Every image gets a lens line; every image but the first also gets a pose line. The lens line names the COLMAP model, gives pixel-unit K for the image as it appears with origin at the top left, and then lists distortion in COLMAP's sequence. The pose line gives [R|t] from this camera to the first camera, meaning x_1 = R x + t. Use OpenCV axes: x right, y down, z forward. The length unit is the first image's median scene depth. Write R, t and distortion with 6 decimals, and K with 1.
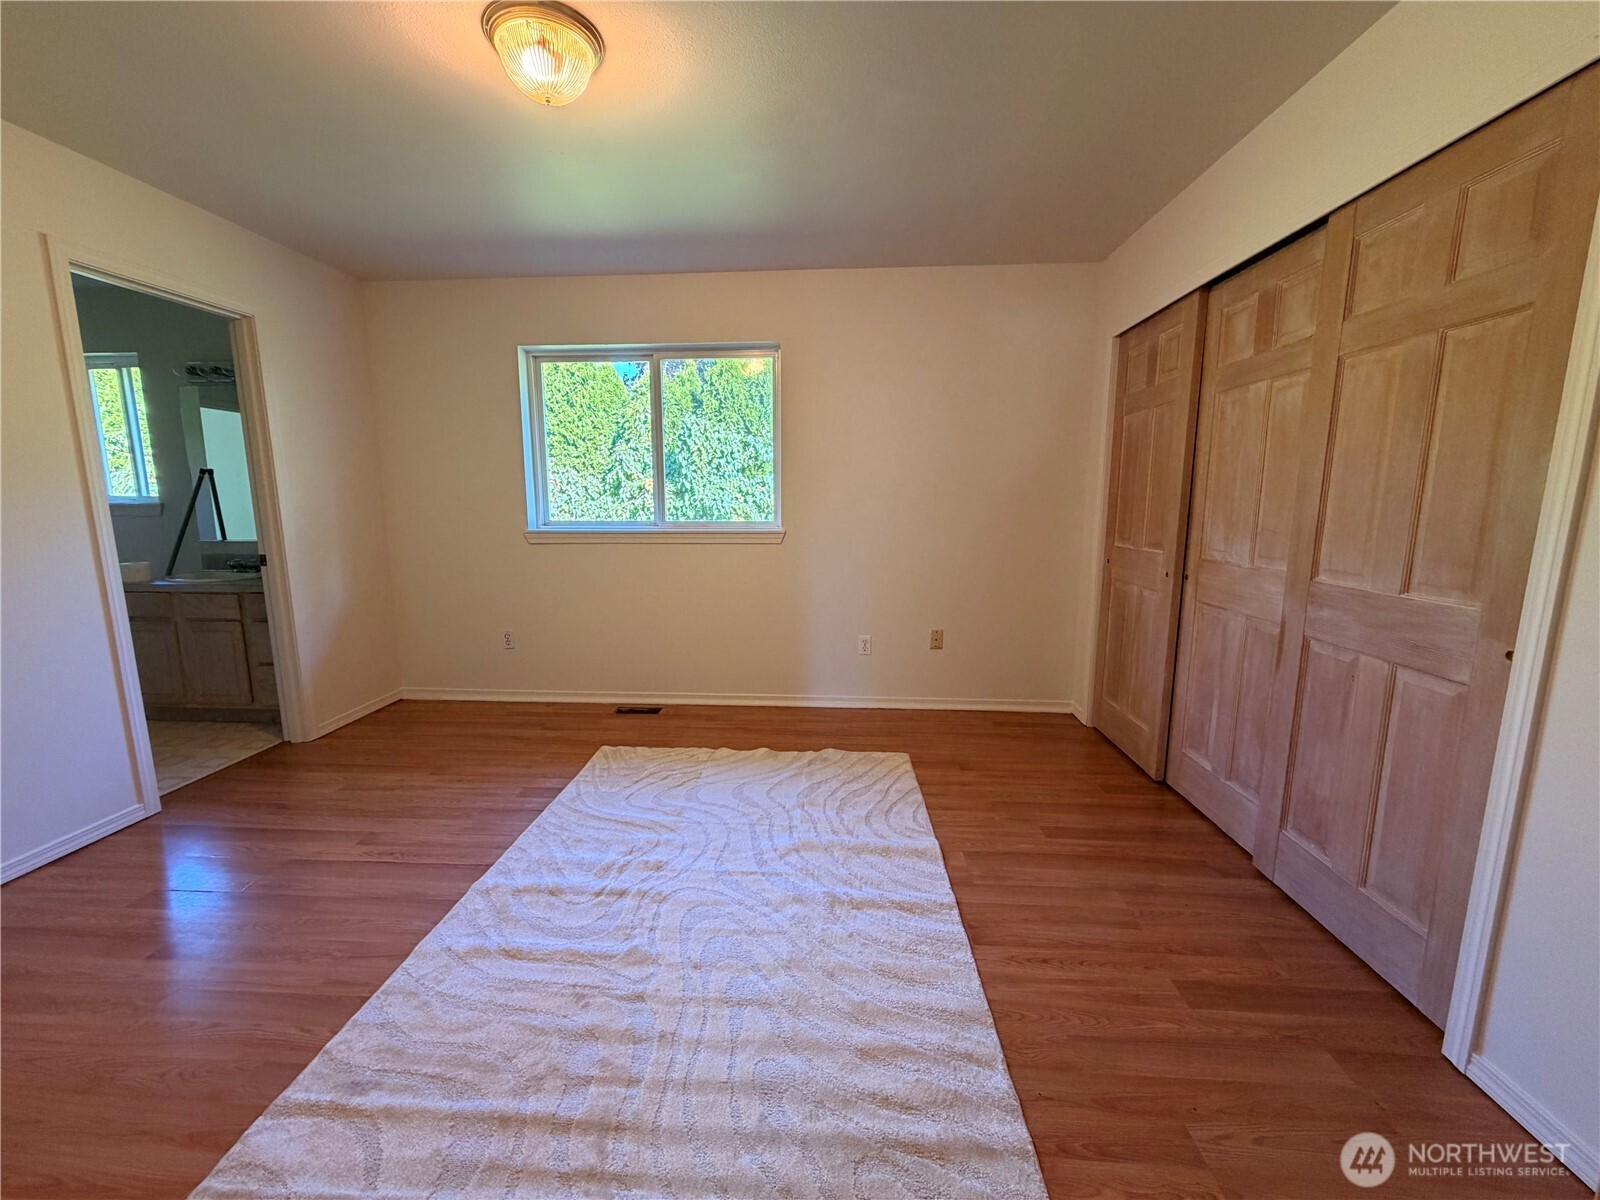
lens RADIAL K [[639.4, 0, 794.0], [0, 639.4, 598.7], [0, 0, 1]] dist [0.000865, -0.000390]
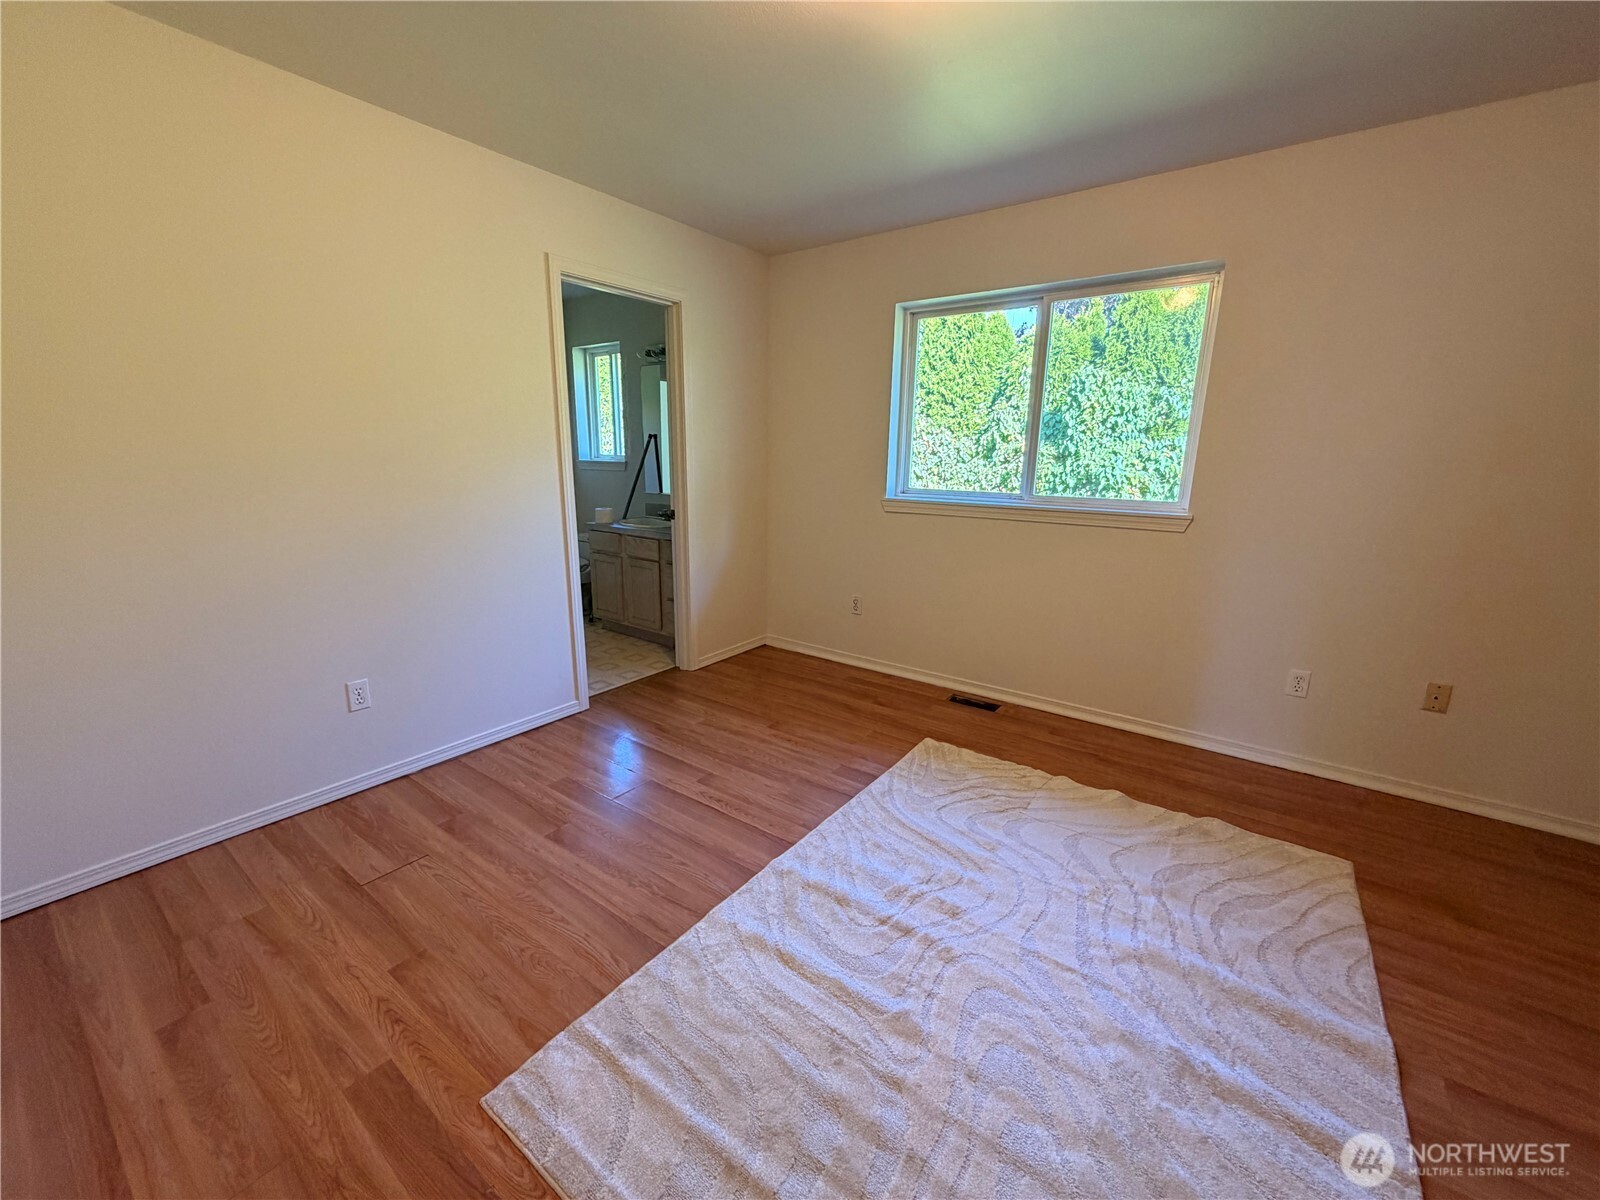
lens RADIAL K [[639.4, 0, 794.0], [0, 639.4, 598.7], [0, 0, 1]] dist [0.000865, -0.000390]
pose [[0.839511, 0.134536, -0.526424, 0.001801], [-0.098820, 0.990508, 0.095547, -0.042771], [0.534281, -0.028191, 0.844837, 0.122095]]
